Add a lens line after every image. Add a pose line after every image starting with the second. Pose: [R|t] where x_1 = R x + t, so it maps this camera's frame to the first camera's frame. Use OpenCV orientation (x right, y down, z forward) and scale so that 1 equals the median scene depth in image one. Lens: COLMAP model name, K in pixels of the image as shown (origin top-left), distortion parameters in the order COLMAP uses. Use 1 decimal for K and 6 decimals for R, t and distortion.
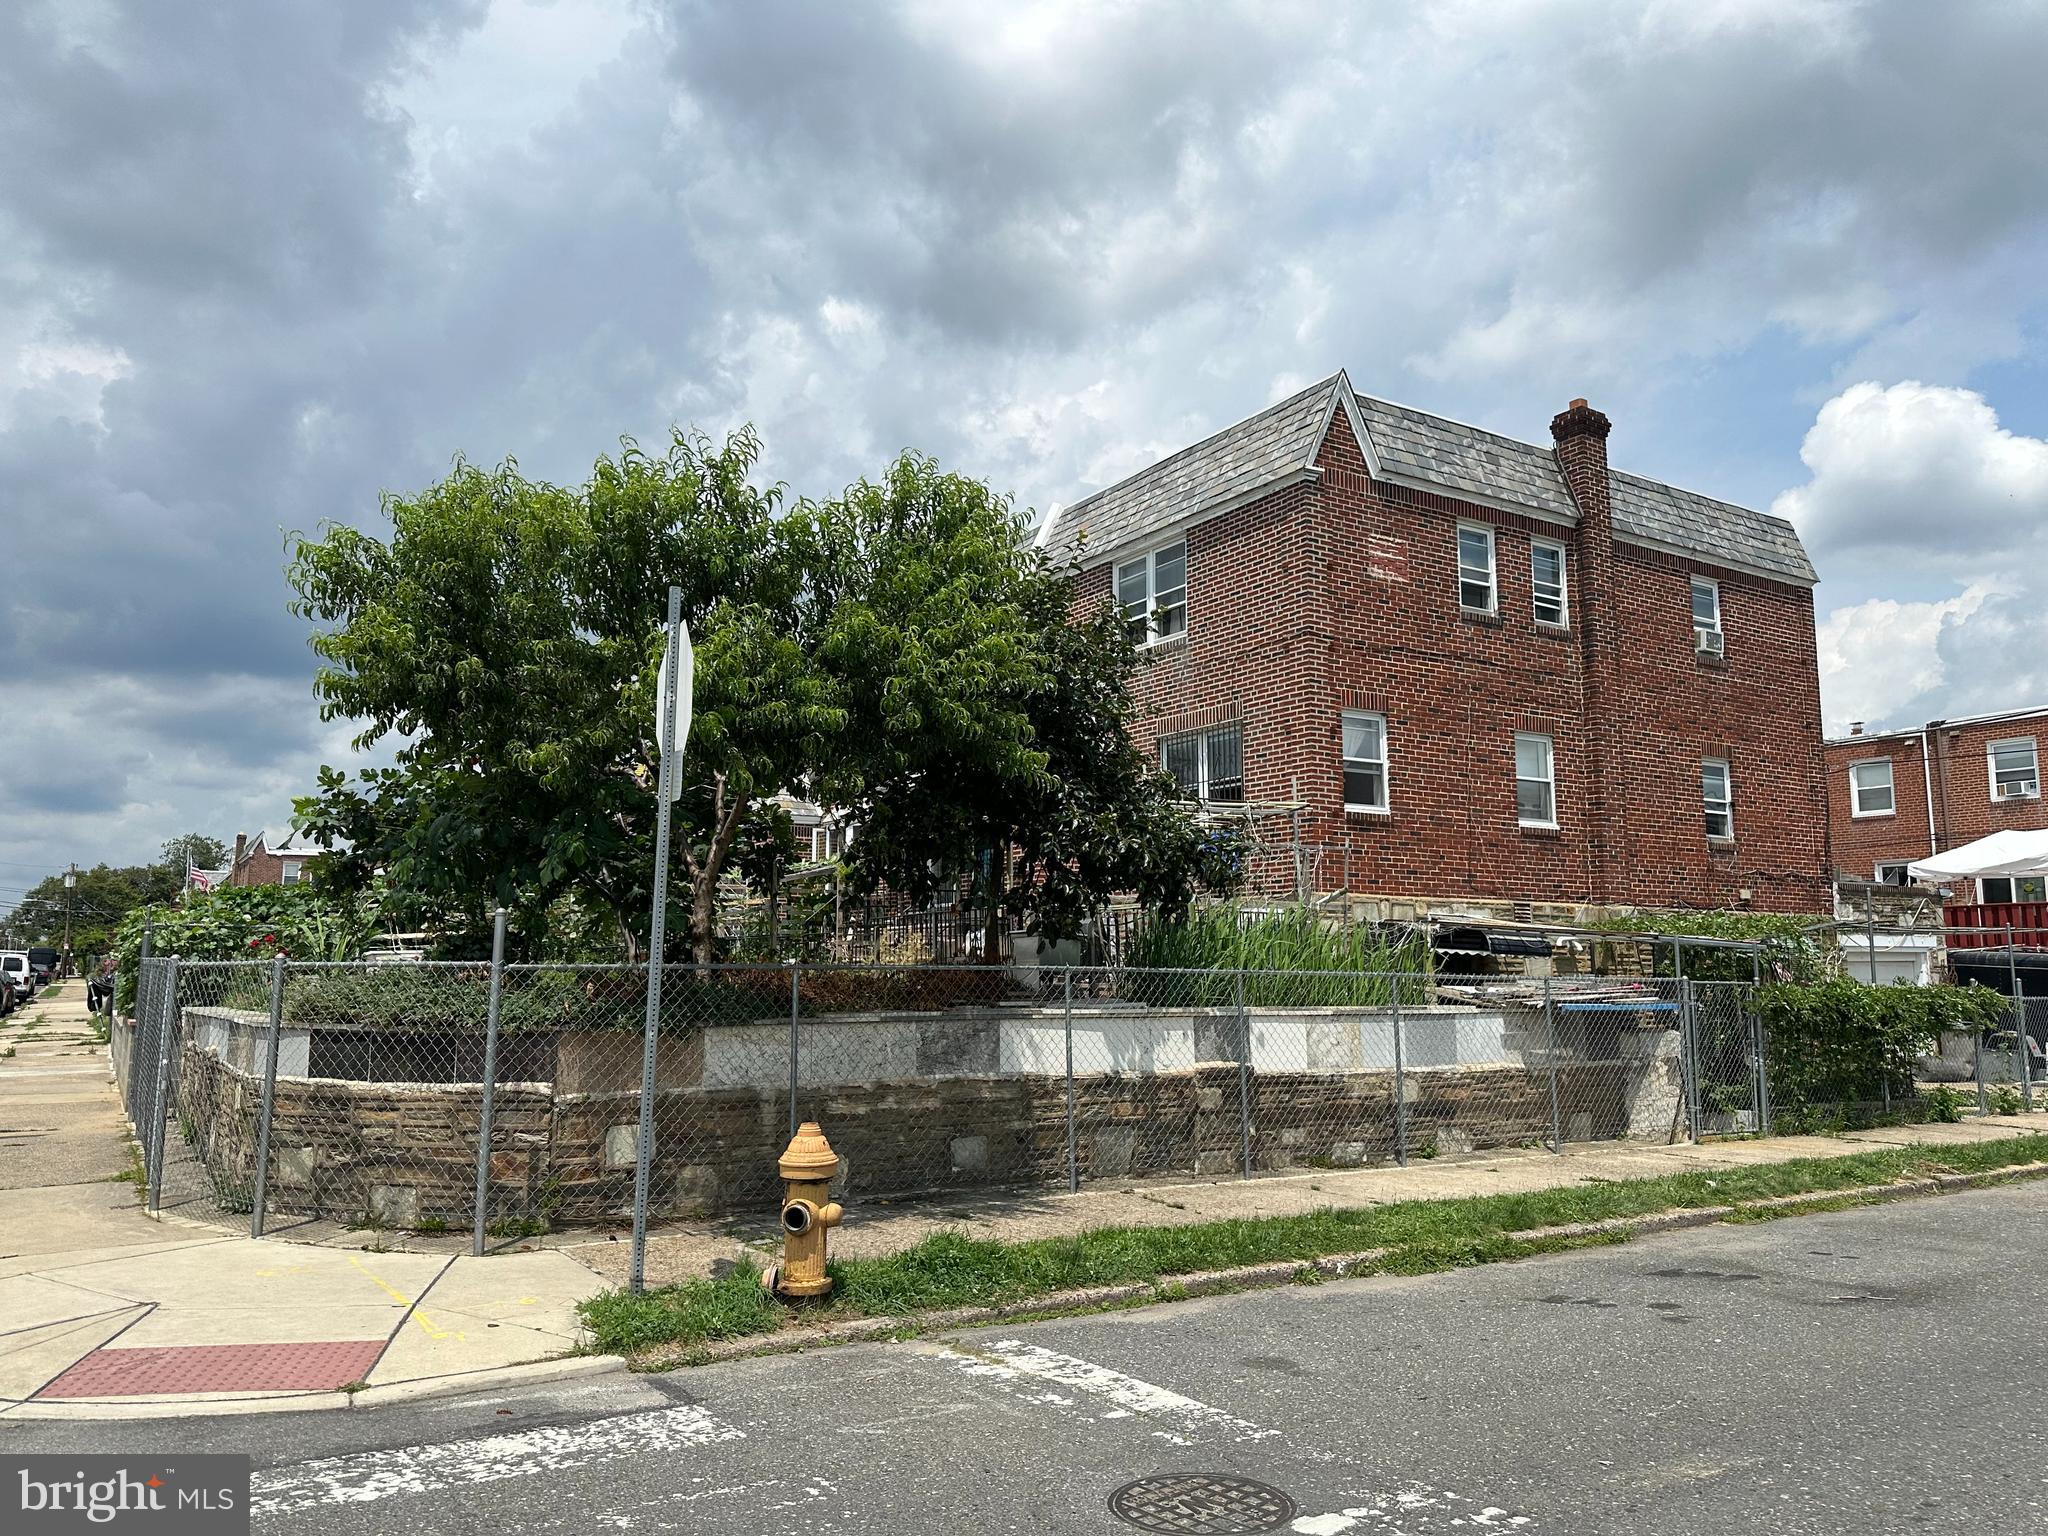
lens RADIAL K [[1395.2, 0, 984.1], [0, 1395.2, 778.0], [0, 0, 1]] dist [0.113600, -0.155841]
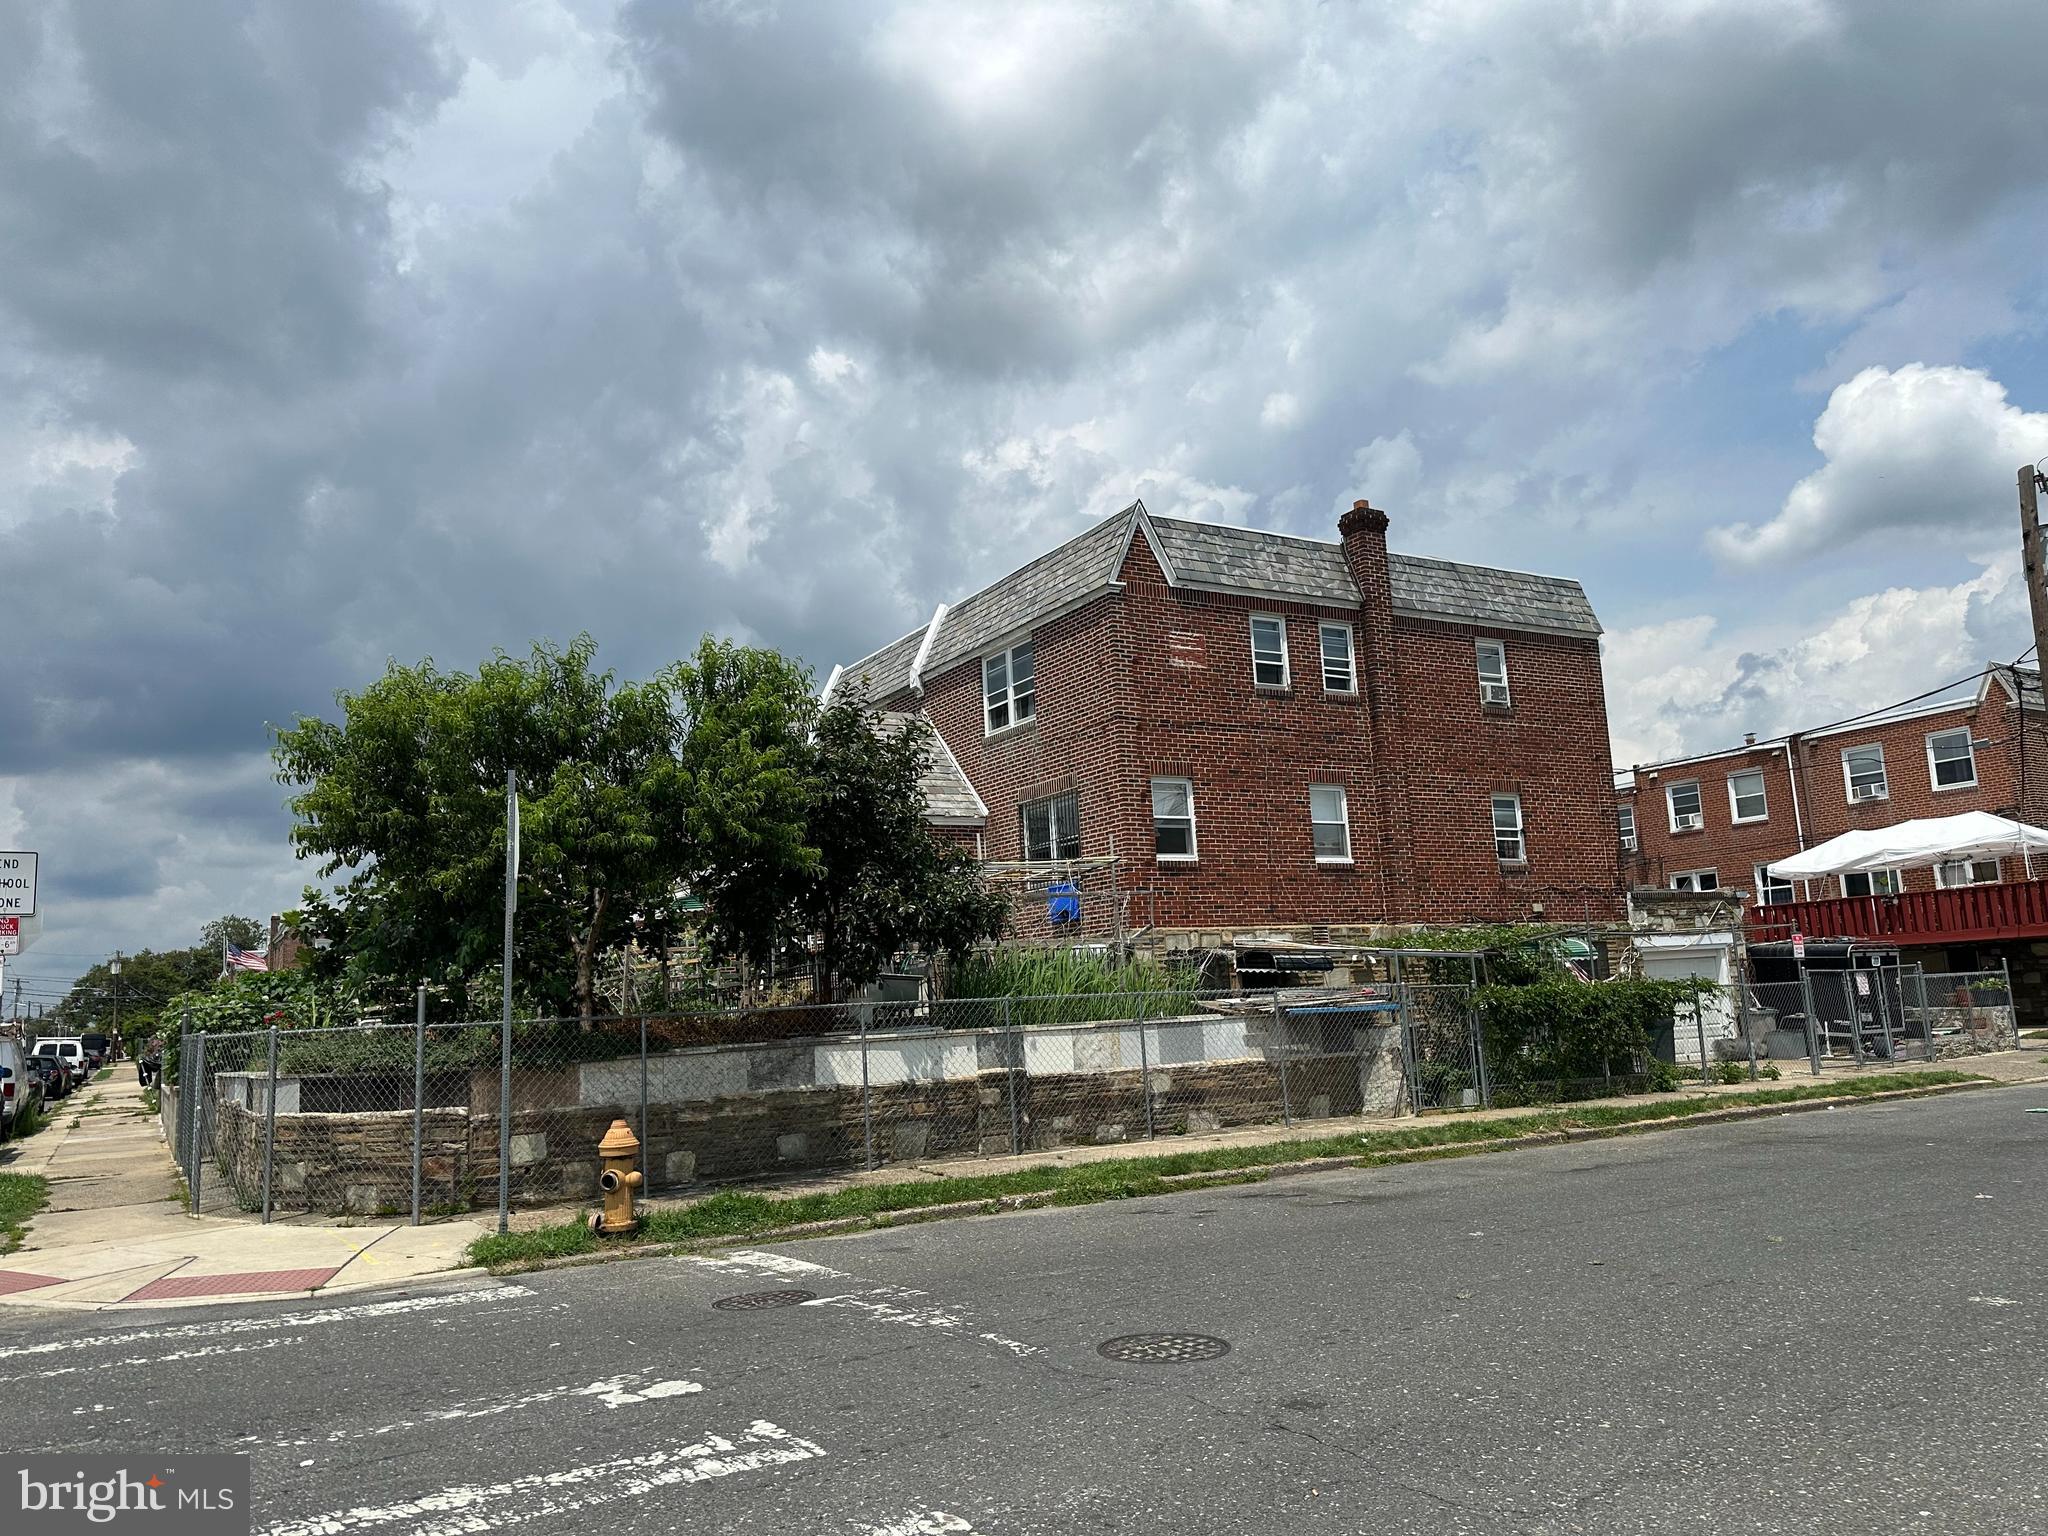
lens RADIAL K [[1438.1, 0, 1013.3], [0, 1438.1, 775.2], [0, 0, 1]] dist [0.119523, -0.173843]
pose [[0.998264, -0.056451, -0.016816, 0.155050], [0.056065, 0.998171, -0.022611, -0.028829], [0.018061, 0.021628, 0.999603, -0.252738]]
